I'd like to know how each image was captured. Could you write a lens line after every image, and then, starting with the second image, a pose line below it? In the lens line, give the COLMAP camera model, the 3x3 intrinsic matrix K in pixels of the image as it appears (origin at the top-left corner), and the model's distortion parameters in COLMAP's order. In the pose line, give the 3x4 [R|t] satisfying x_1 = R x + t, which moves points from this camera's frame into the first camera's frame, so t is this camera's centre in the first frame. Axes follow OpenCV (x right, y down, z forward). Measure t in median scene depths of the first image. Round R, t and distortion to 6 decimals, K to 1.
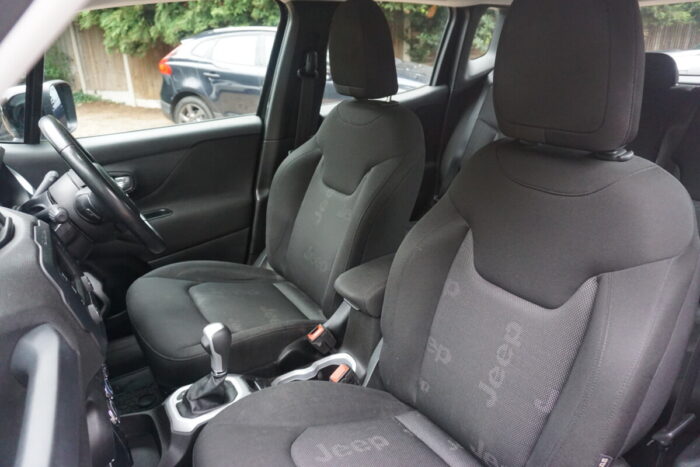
lens RADIAL K [[465.1, 0, 351.3], [0, 465.1, 232.9], [0, 0, 1]] dist [-0.043377, 0.028056]
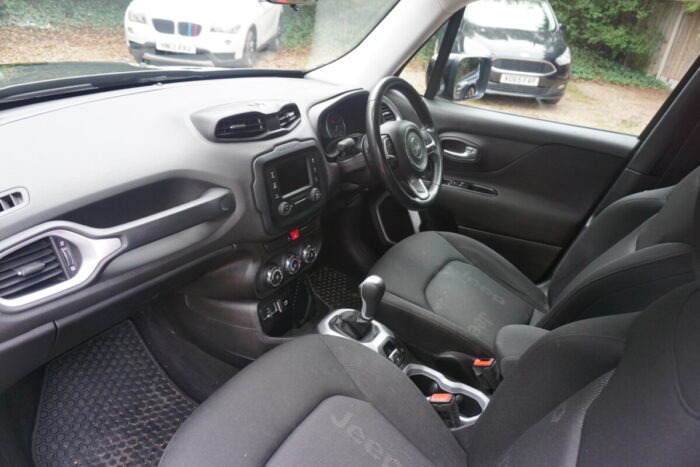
lens RADIAL K [[465.1, 0, 351.3], [0, 465.1, 232.9], [0, 0, 1]] dist [-0.043377, 0.028056]
pose [[0.428056, 0.465237, -0.774805, 0.334944], [-0.433759, 0.857882, 0.275483, -0.121740], [0.792857, 0.218156, 0.569022, 0.164934]]
